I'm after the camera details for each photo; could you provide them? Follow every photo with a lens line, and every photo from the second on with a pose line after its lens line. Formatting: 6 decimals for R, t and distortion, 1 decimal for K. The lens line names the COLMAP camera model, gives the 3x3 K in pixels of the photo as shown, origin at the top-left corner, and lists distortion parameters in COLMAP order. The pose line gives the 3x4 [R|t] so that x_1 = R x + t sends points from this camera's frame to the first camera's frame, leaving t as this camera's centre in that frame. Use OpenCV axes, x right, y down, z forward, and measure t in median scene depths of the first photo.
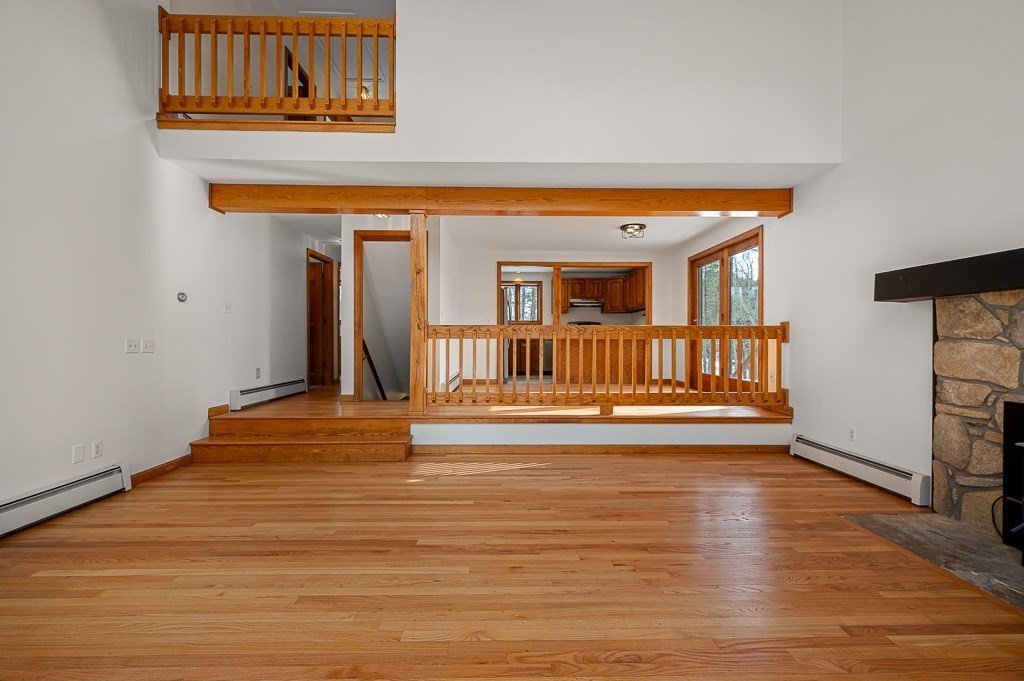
lens RADIAL K [[410.0, 0, 503.3], [0, 410.0, 342.6], [0, 0, 1]] dist [-0.001258, 0.000313]
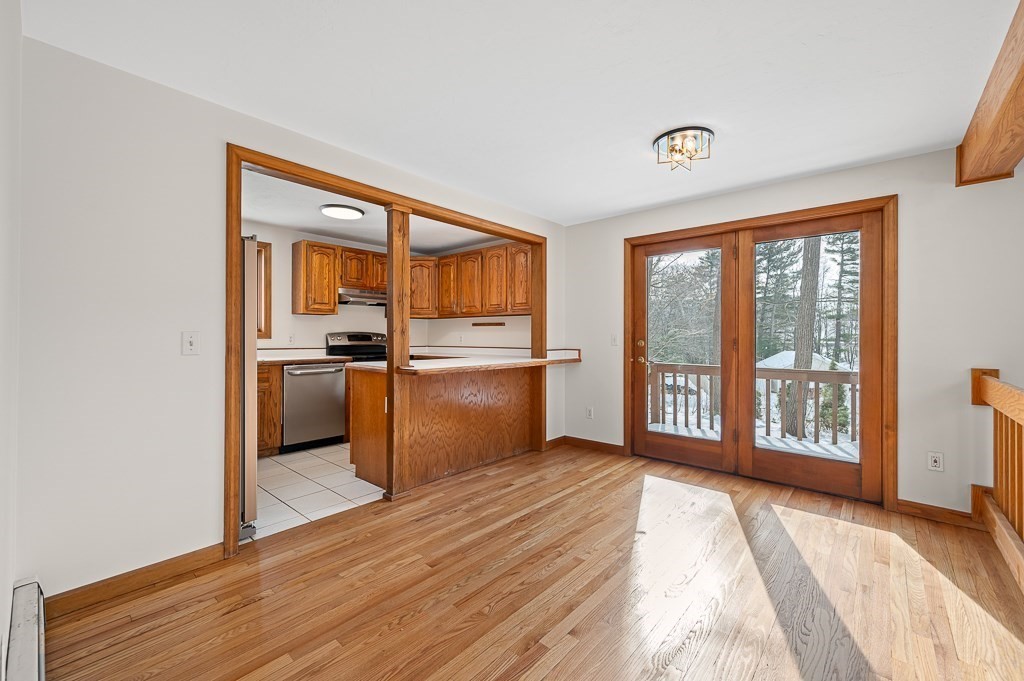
lens RADIAL K [[410.0, 0, 511.5], [0, 410.0, 337.9], [0, 0, 1]] dist [-0.001258, 0.000313]
pose [[0.660563, -0.003358, 0.750763, -0.272349], [0.002759, 0.999994, 0.002046, -0.146243], [-0.750765, 0.000720, 0.660569, 1.706057]]
